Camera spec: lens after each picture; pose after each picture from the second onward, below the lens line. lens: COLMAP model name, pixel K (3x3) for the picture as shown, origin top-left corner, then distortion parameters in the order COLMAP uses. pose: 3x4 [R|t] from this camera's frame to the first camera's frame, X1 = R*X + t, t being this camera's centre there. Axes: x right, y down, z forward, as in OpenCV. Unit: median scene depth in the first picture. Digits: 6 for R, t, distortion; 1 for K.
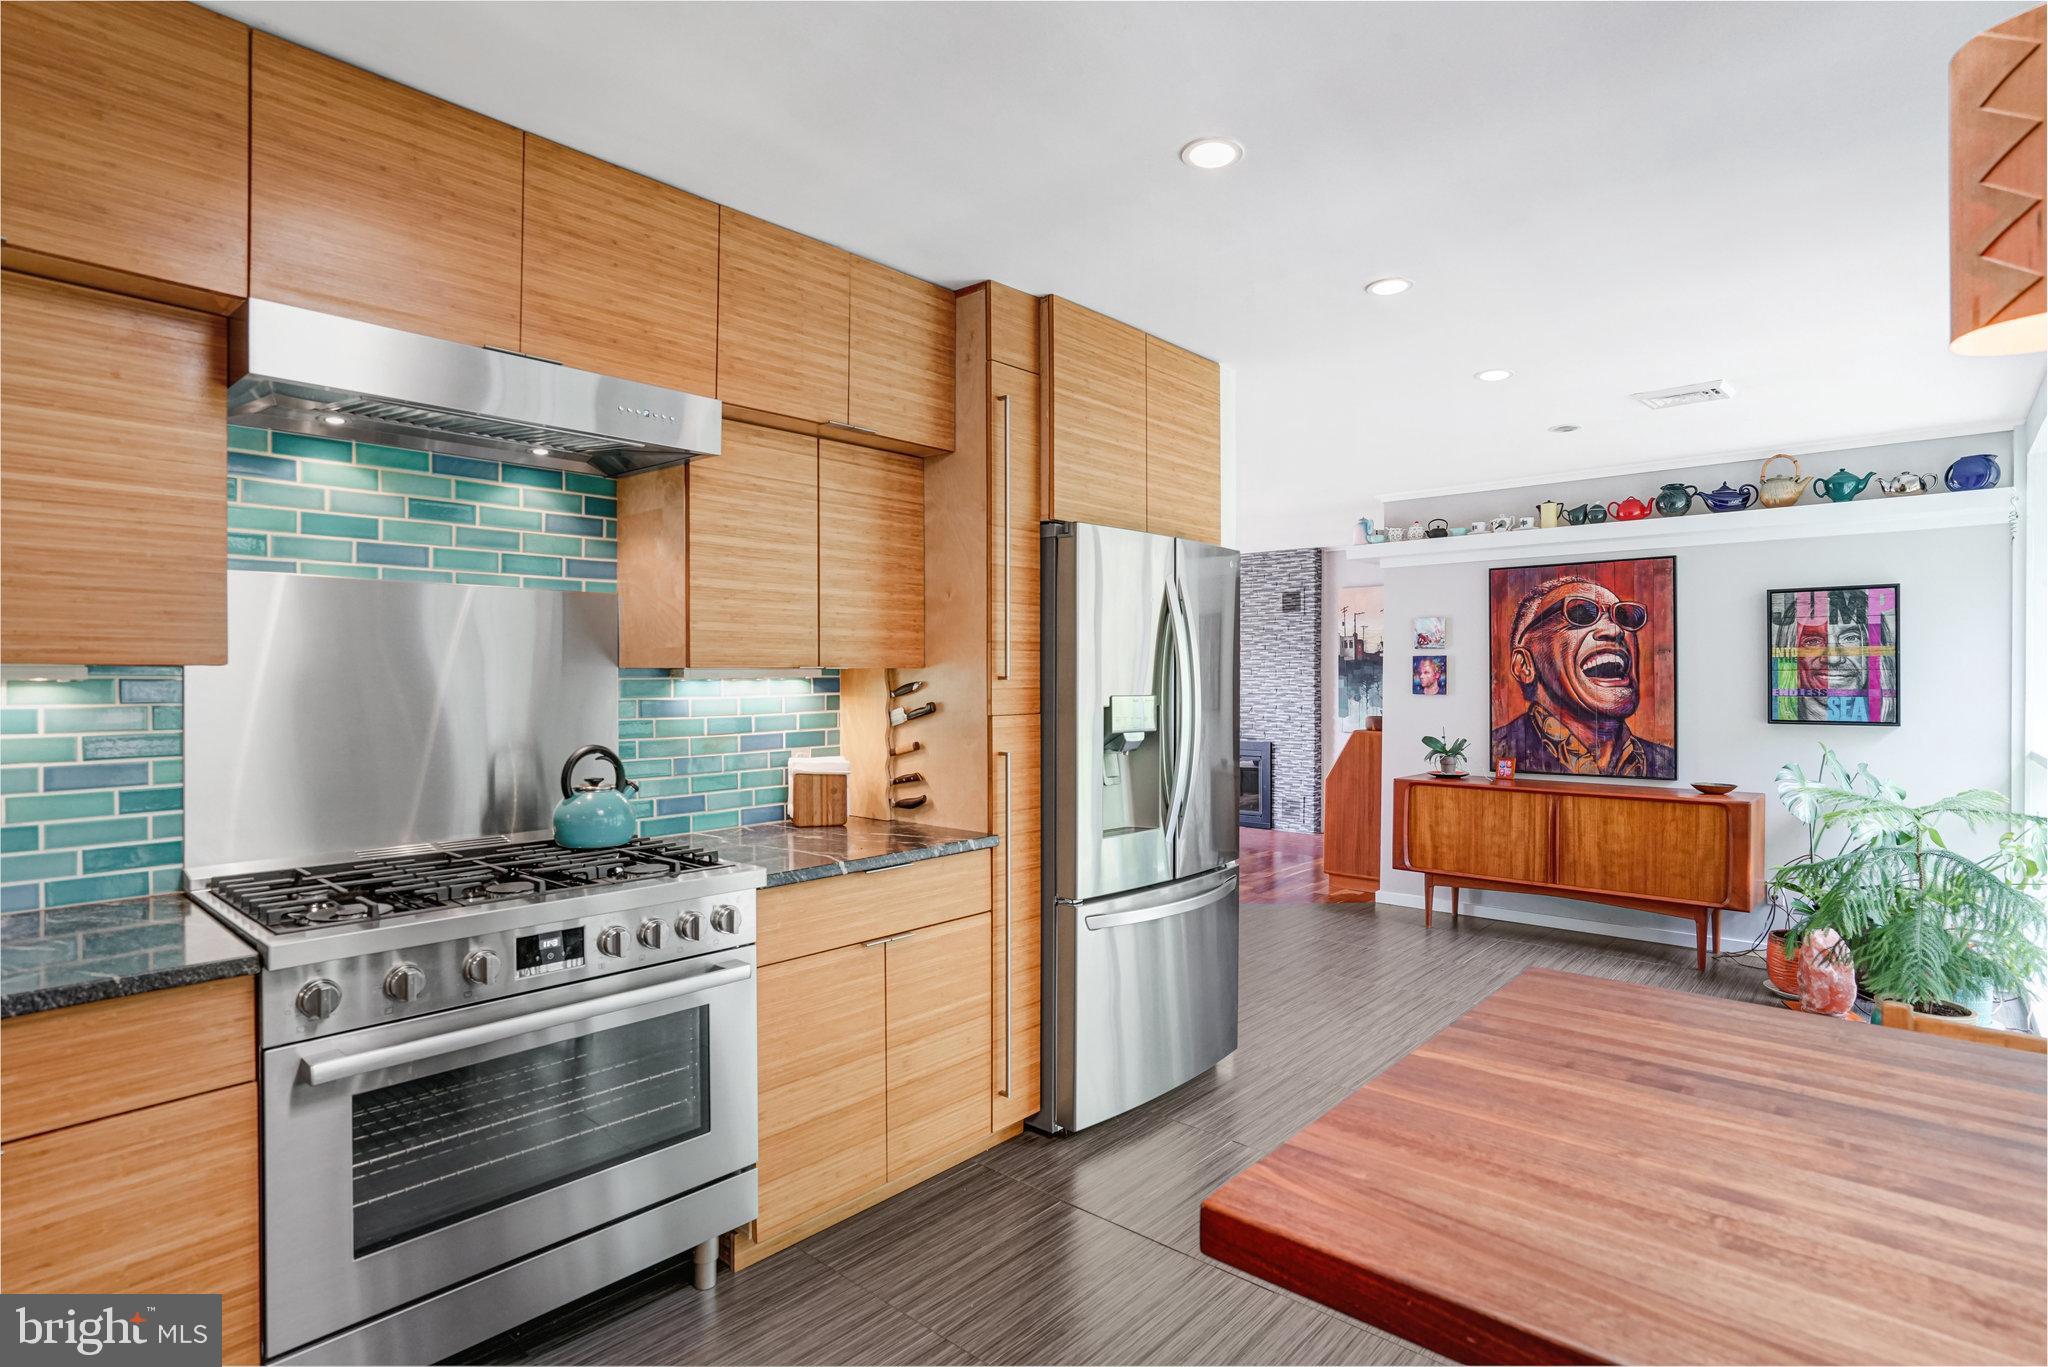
lens RADIAL K [[1056.3, 0, 1006.6], [0, 1056.3, 684.0], [0, 0, 1]] dist [-0.036252, 0.016010]
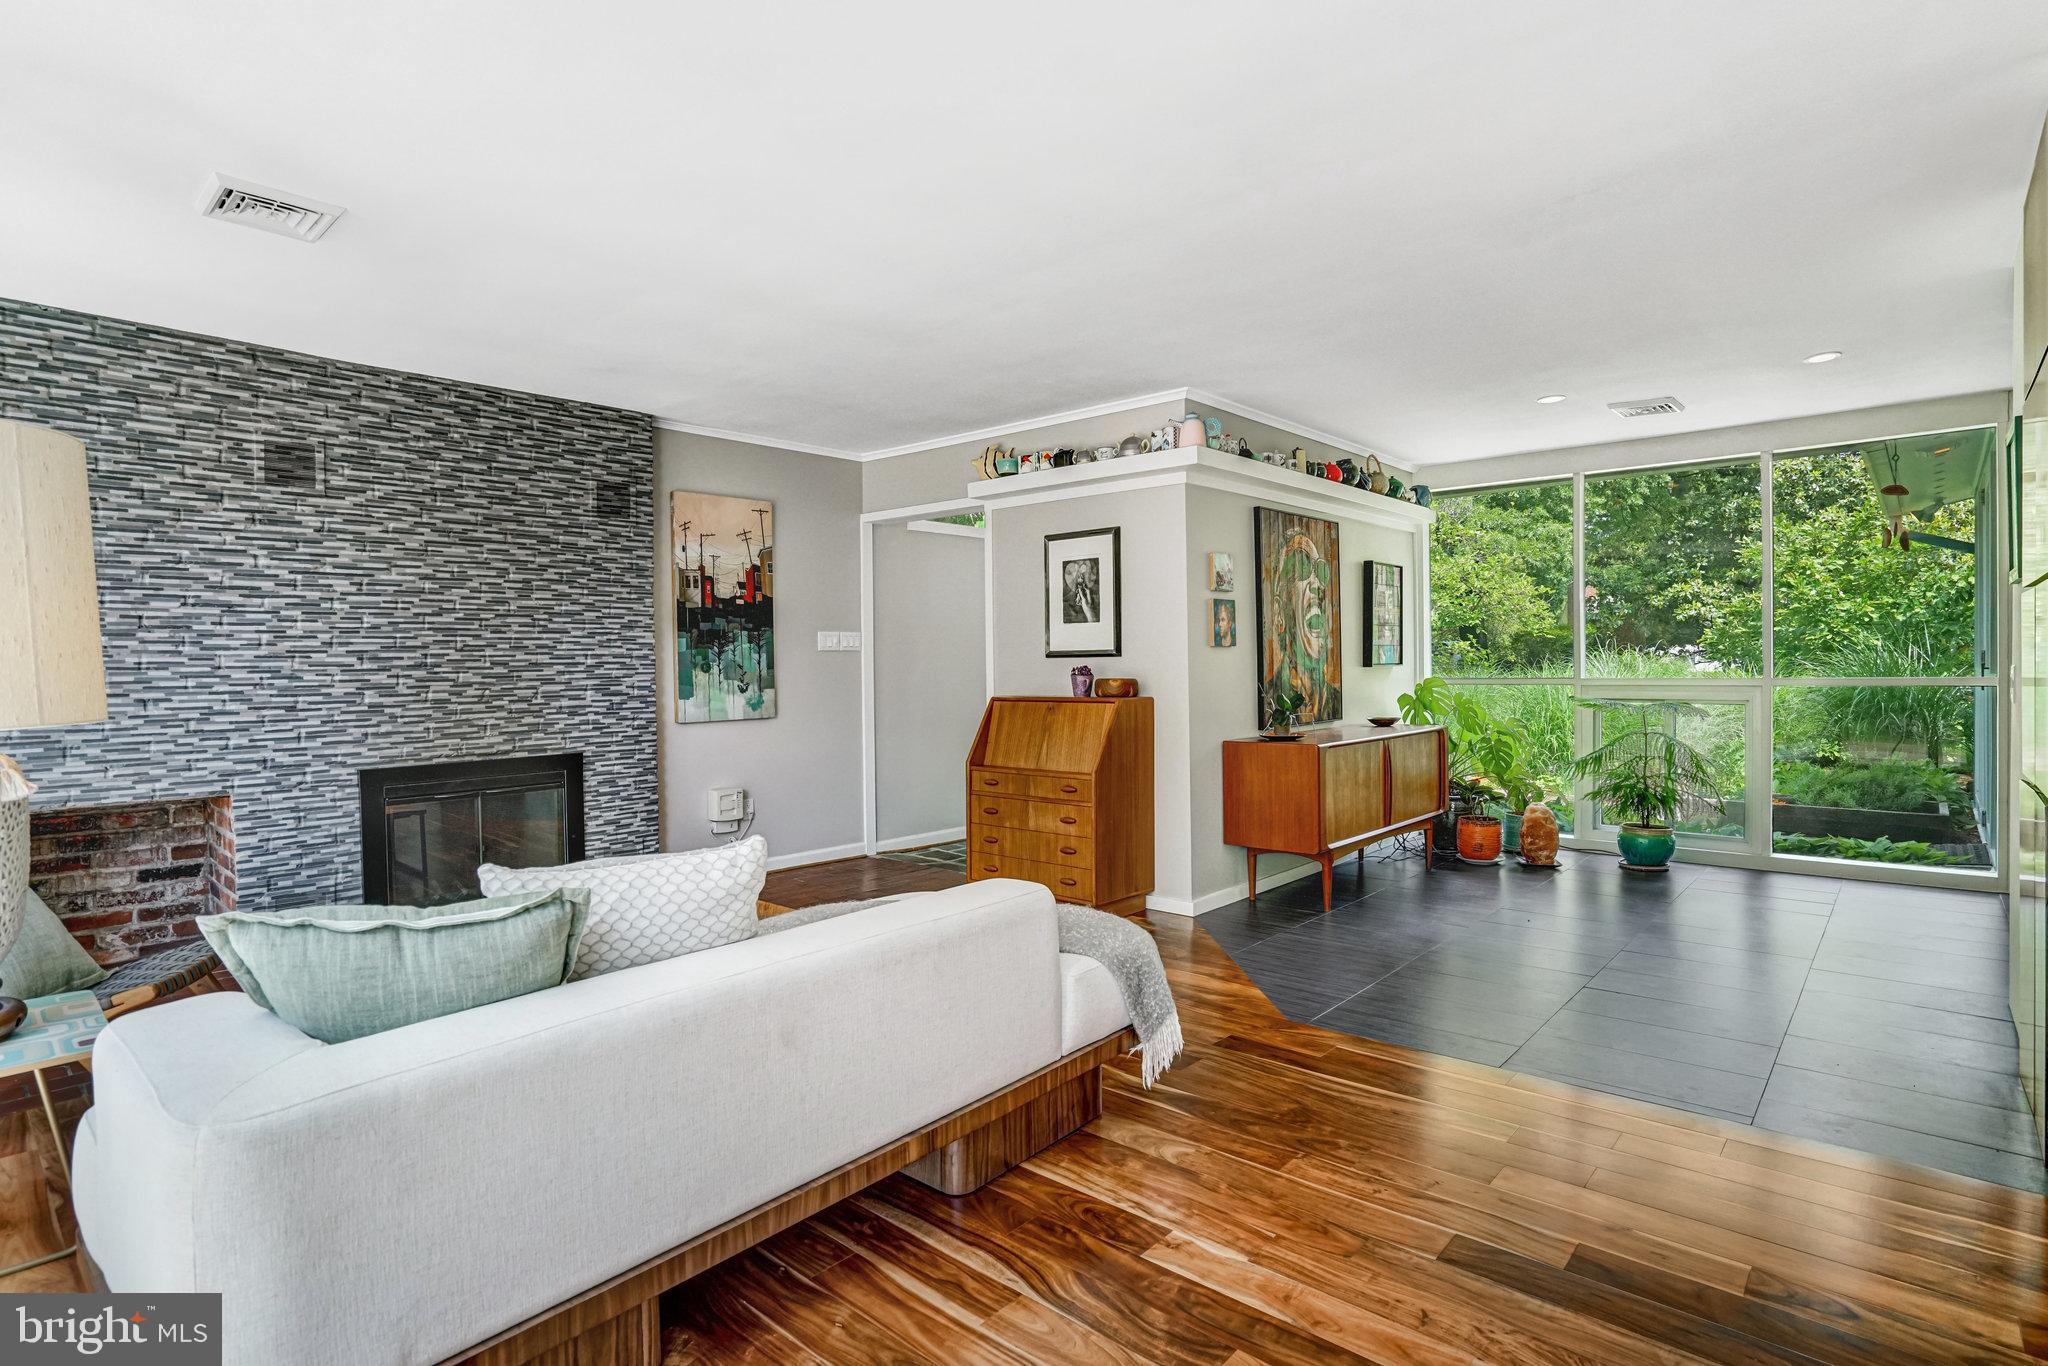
lens RADIAL K [[1036.4, 0, 990.6], [0, 1036.4, 675.5], [0, 0, 1]] dist [-0.019933, 0.002174]
pose [[0.012766, -0.013112, 0.999833, -0.528379], [0.018736, 0.999742, 0.012872, 0.024100], [-0.999743, 0.018568, 0.013008, 1.482393]]
